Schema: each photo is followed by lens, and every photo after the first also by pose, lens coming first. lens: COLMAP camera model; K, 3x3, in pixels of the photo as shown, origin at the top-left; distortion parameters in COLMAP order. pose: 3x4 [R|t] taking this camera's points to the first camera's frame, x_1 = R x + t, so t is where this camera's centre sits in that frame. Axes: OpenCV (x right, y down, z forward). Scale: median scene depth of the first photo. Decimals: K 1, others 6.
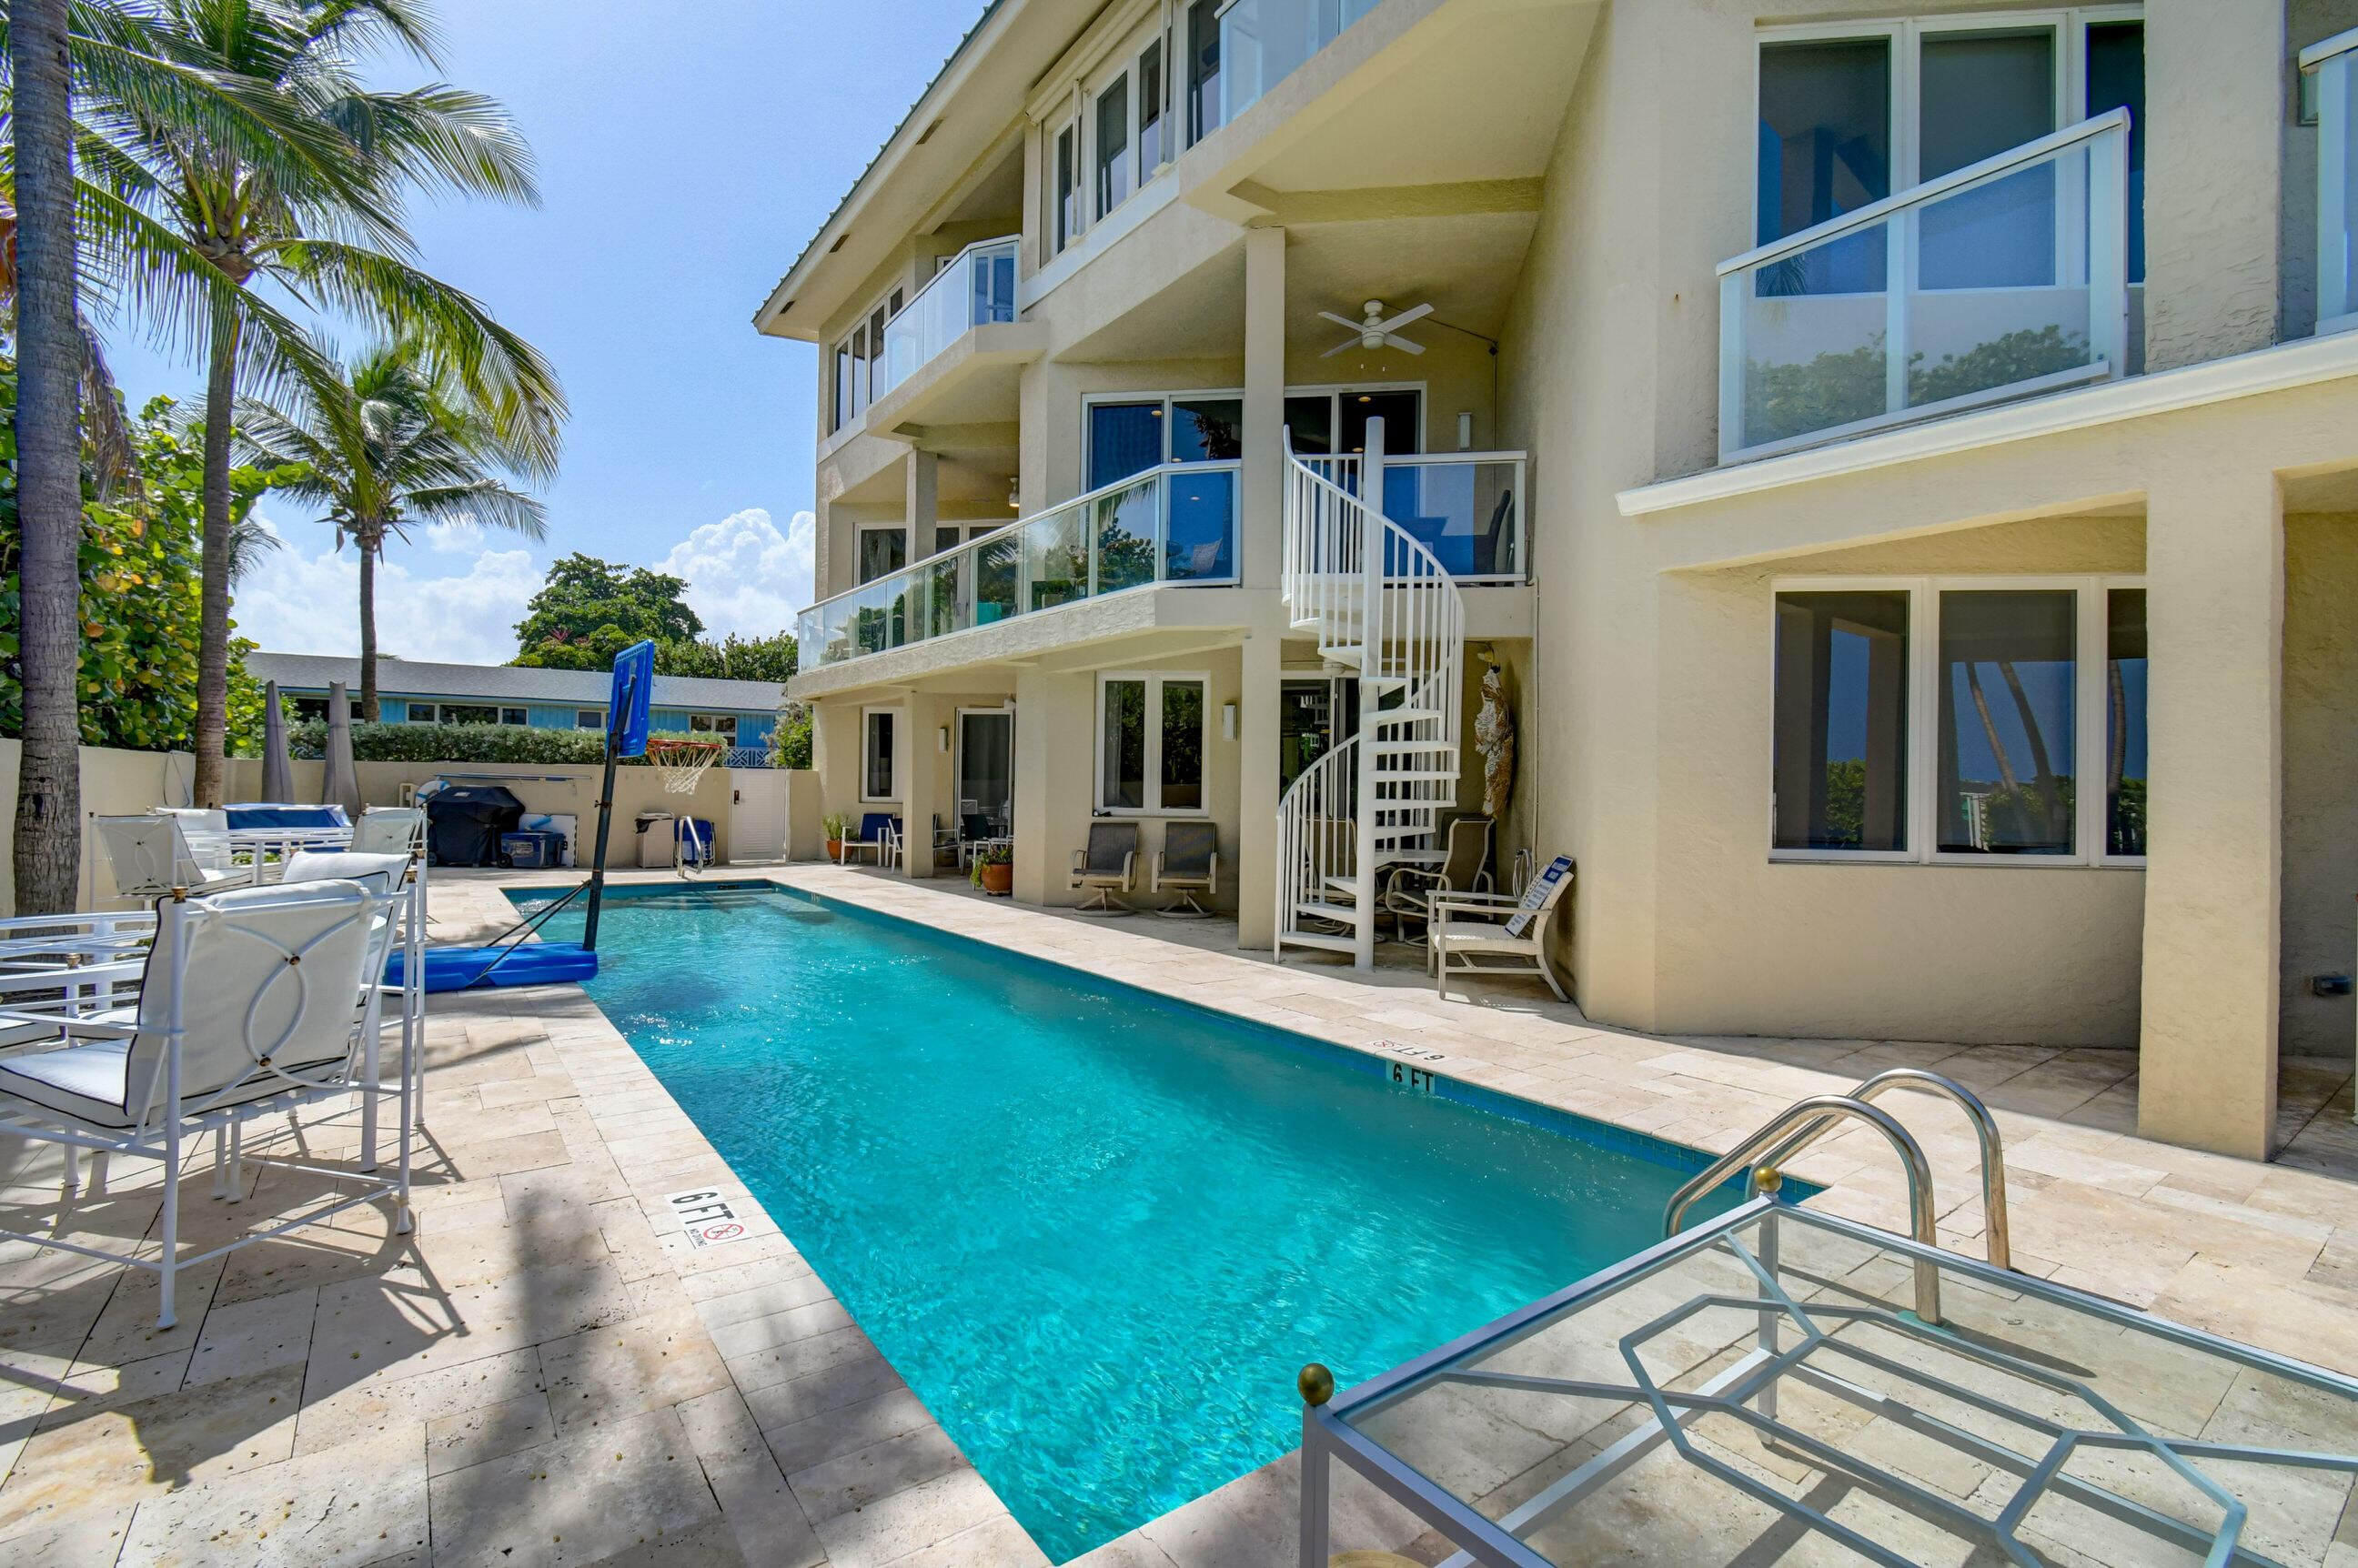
lens RADIAL K [[1032.7, 0, 1169.7], [0, 1032.7, 784.1], [0, 0, 1]] dist [0.001858, -0.000977]
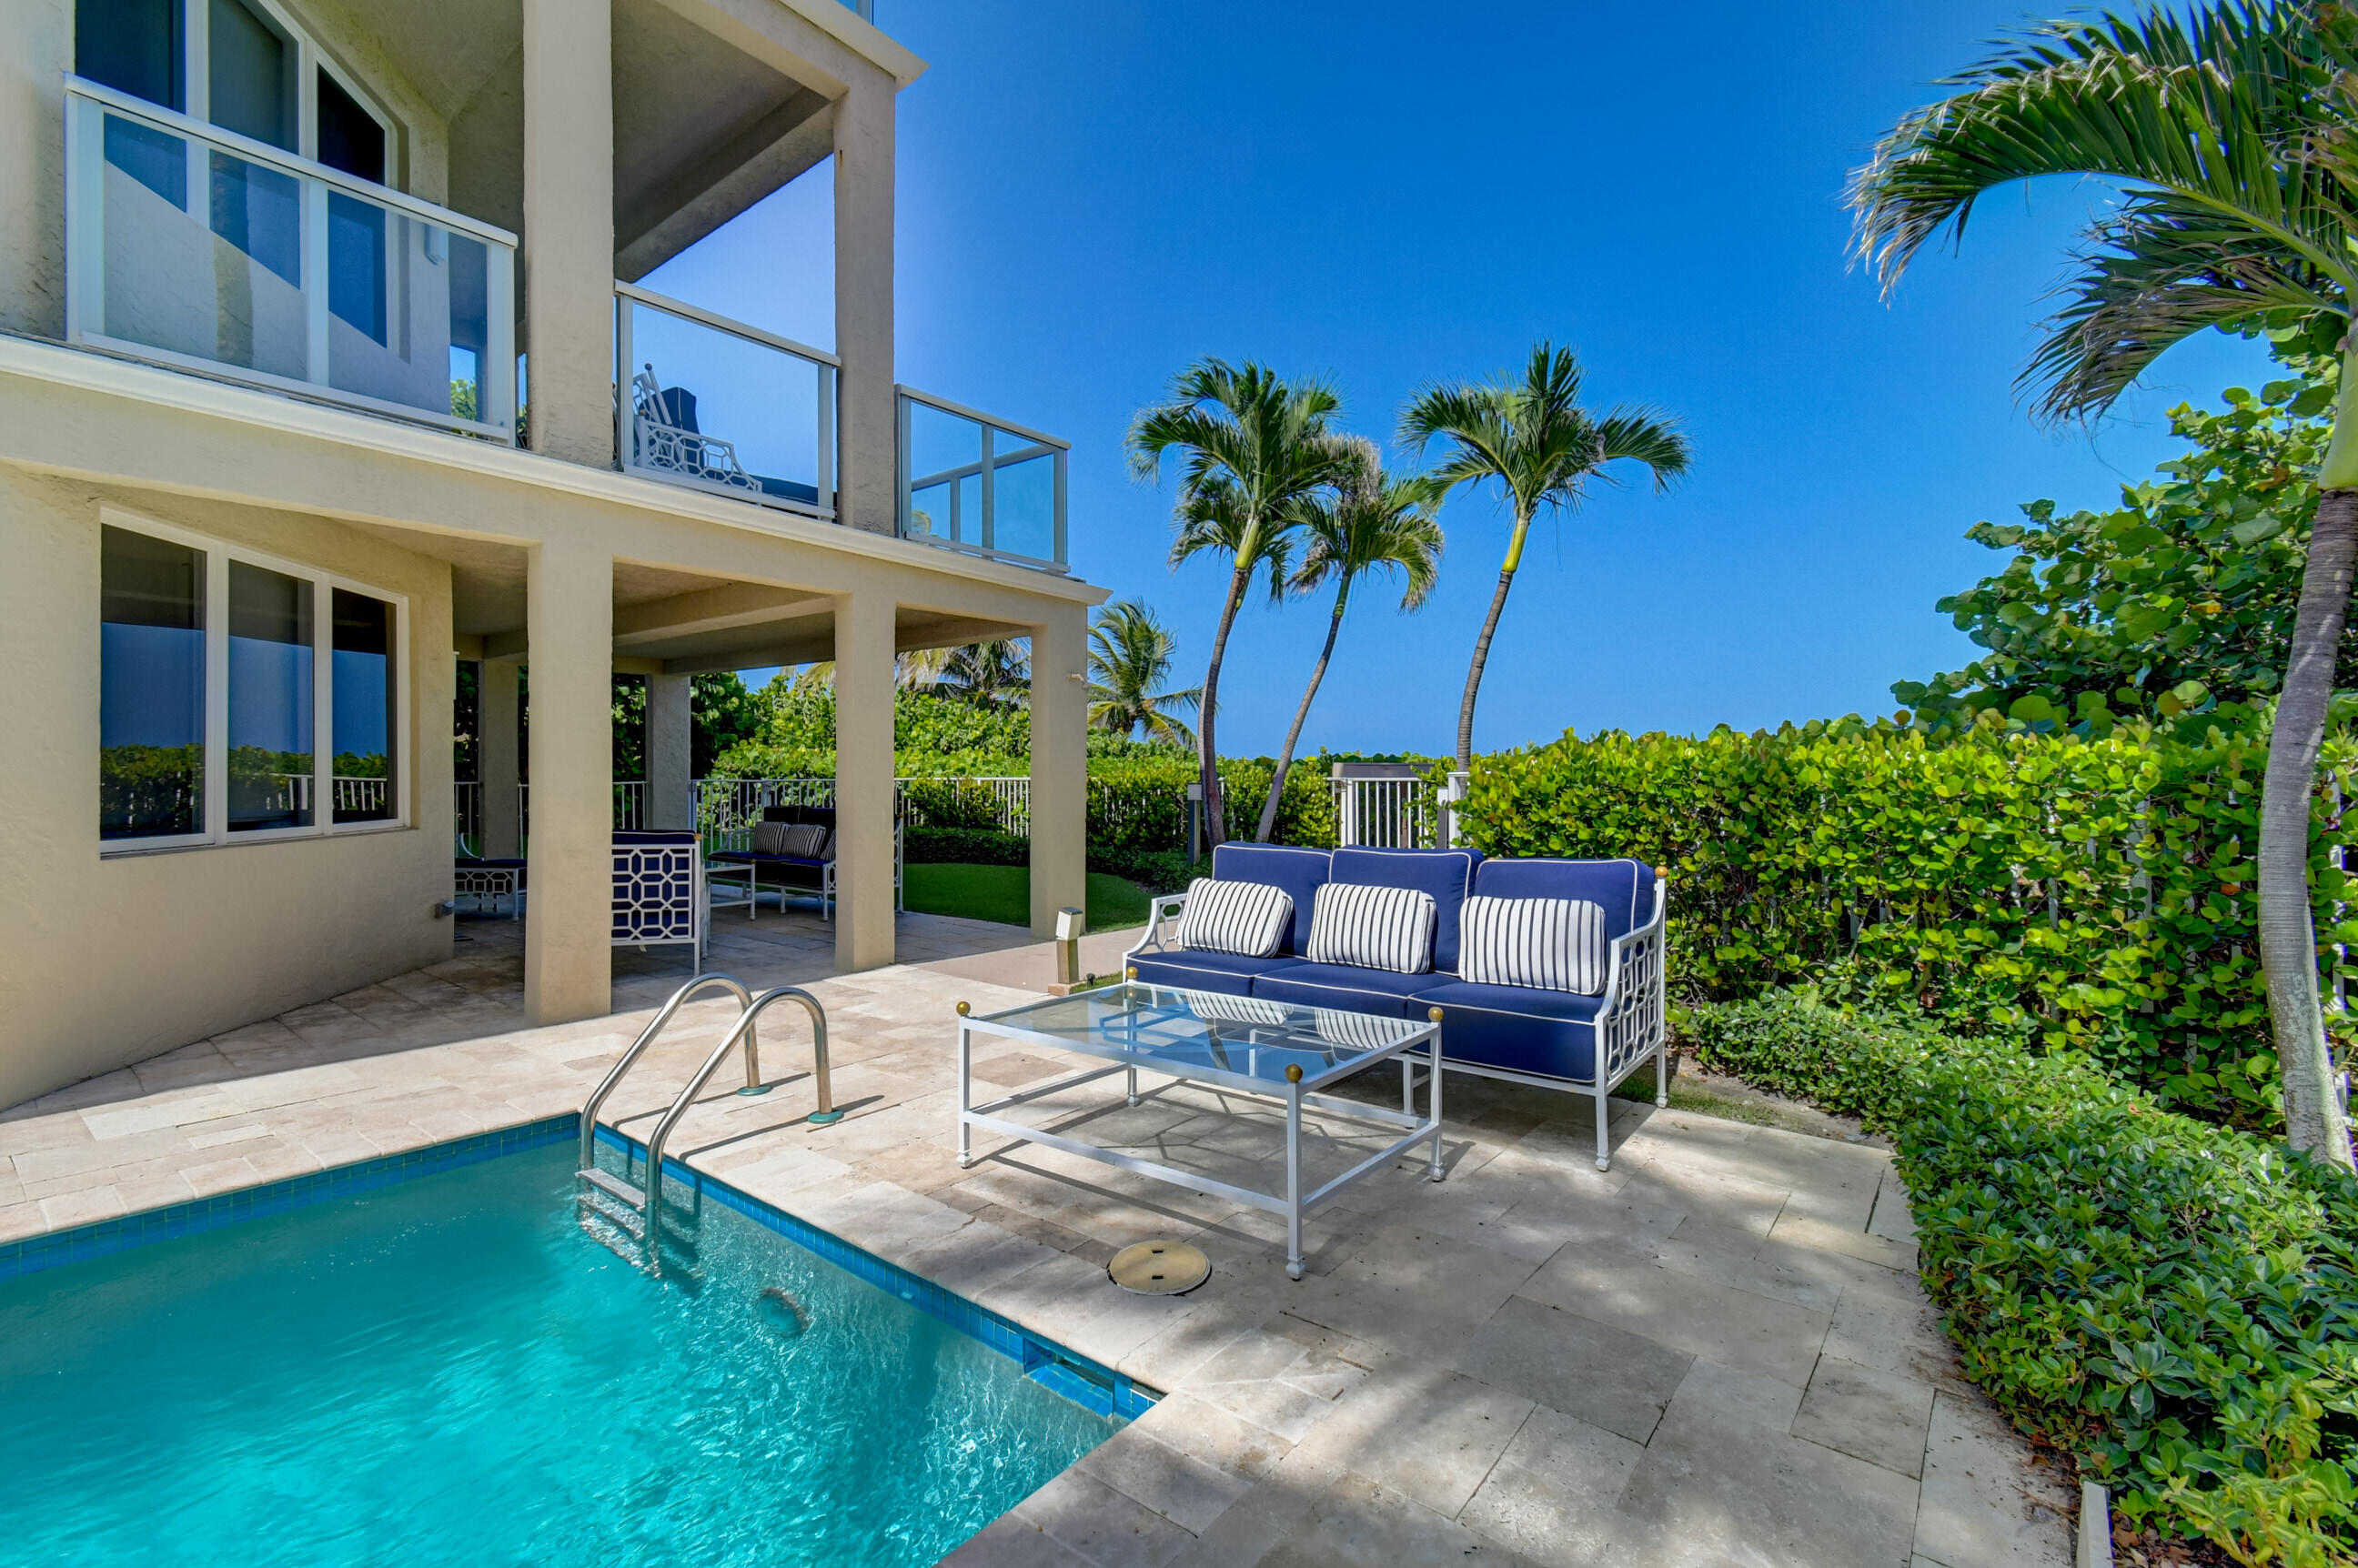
lens RADIAL K [[1032.7, 0, 1172.8], [0, 1032.7, 785.3], [0, 0, 1]] dist [0.001858, -0.000977]
pose [[-0.243707, -0.021951, 0.969601, -0.402625], [-0.005494, 0.999759, 0.021253, -0.002178], [-0.969833, -0.000148, -0.243768, 0.386820]]
